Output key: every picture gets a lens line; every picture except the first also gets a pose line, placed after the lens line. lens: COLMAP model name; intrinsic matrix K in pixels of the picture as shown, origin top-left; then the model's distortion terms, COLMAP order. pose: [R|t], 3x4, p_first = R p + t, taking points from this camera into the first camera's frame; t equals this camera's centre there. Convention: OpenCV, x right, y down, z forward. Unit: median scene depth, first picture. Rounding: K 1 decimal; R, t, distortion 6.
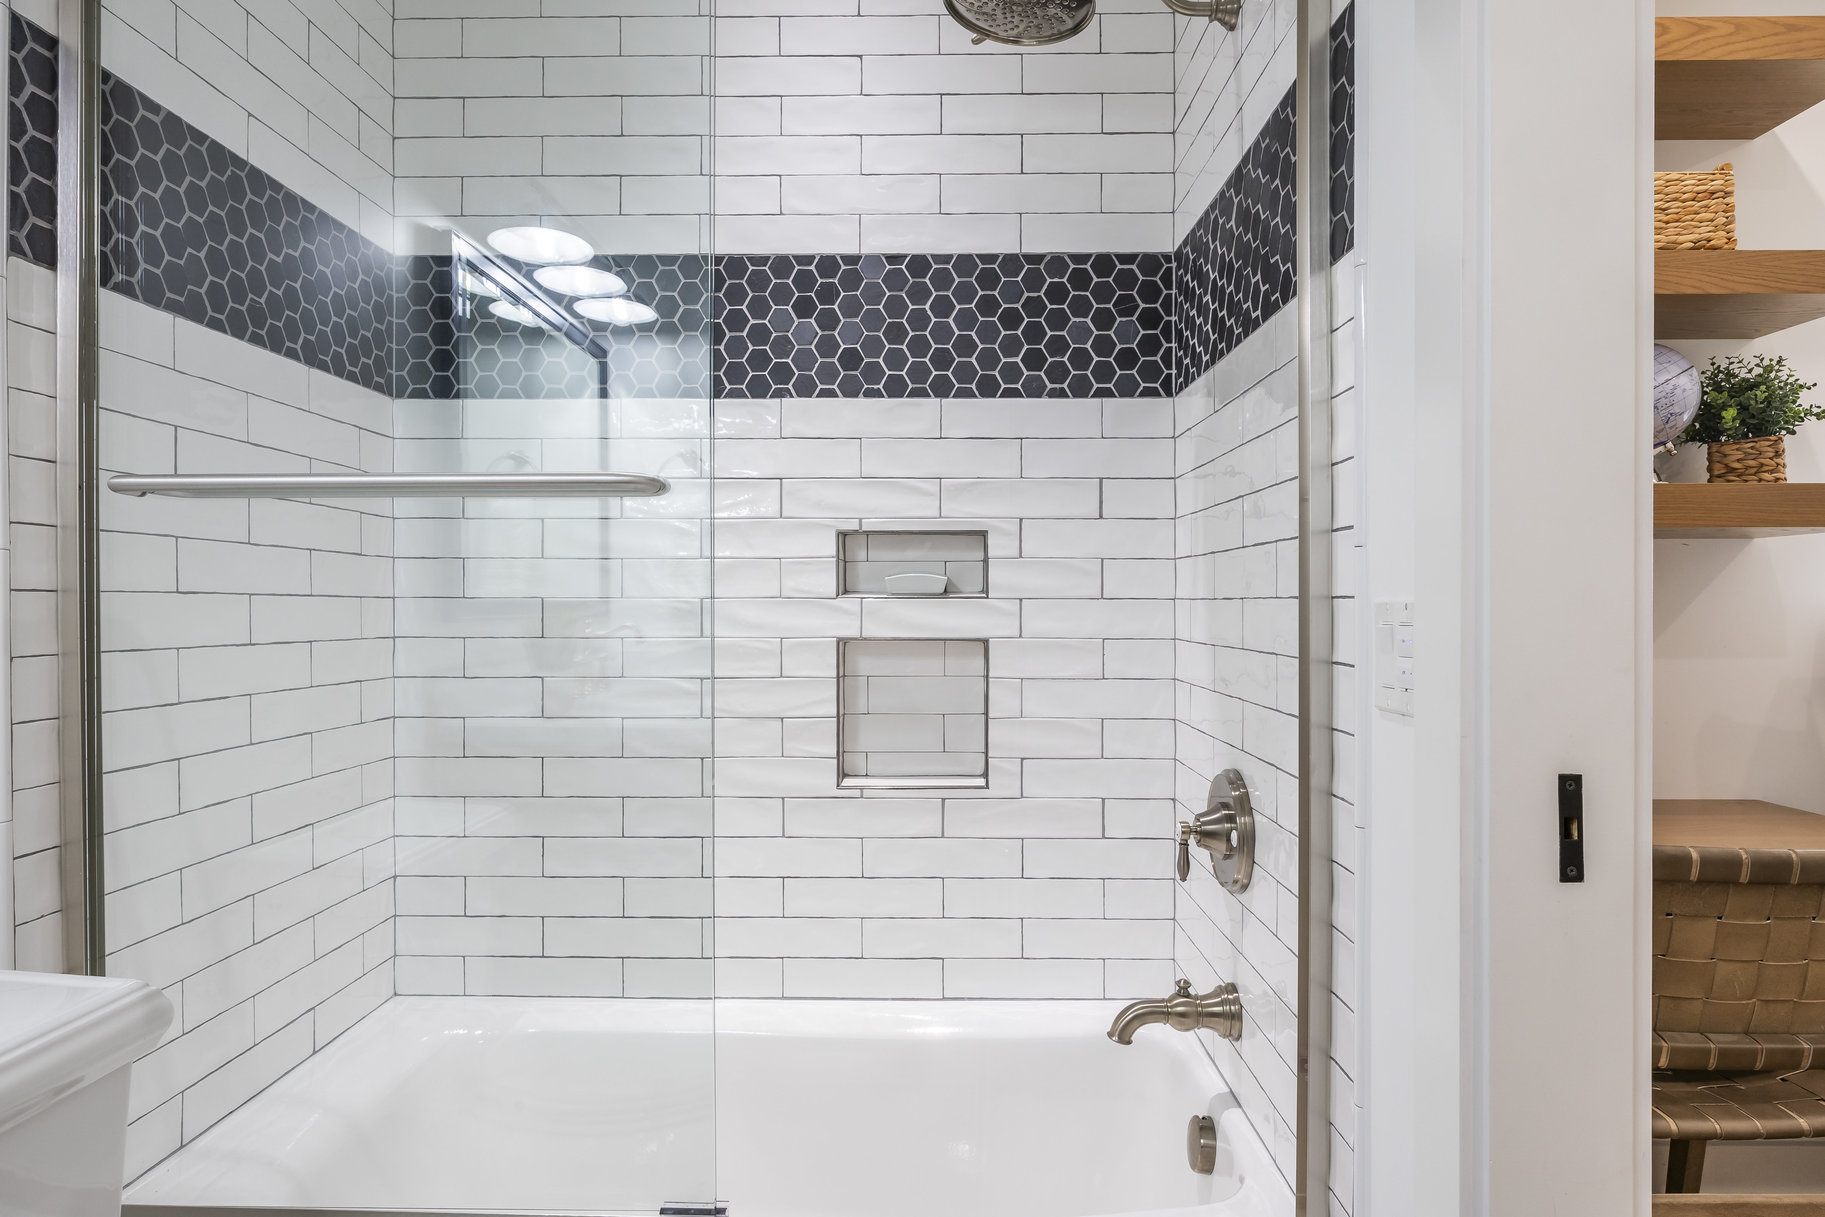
lens RADIAL K [[1083.0, 0, 913.7], [0, 1083.0, 607.2], [0, 0, 1]] dist [-0.000307, -0.000168]
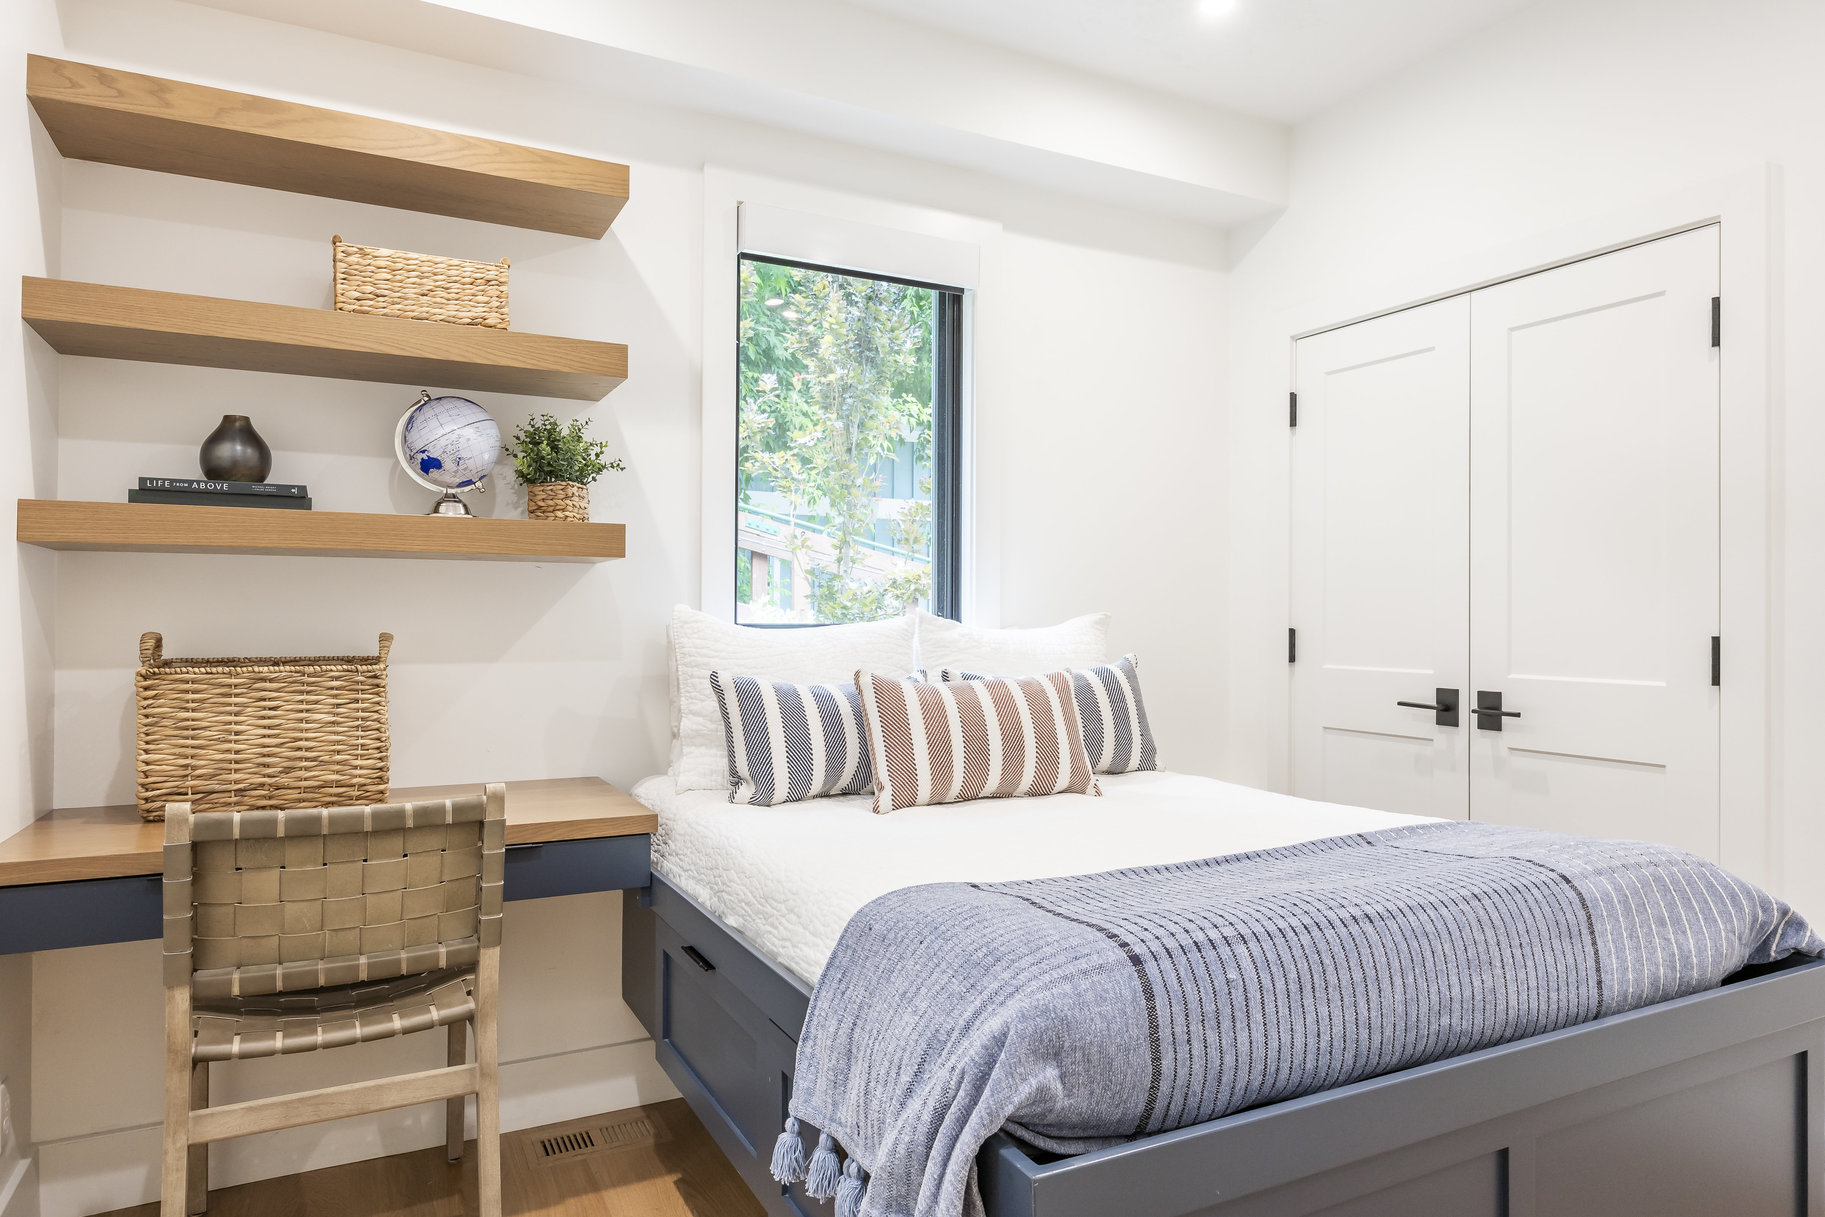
lens RADIAL K [[1145.8, 0, 914.4], [0, 1145.8, 611.1], [0, 0, 1]] dist [0.000889, 0.000240]
pose [[0.879090, 0.006009, 0.476617, 0.546876], [-0.000862, 0.999939, -0.011018, 0.004821], [-0.476654, 0.009275, 0.879042, -0.365715]]
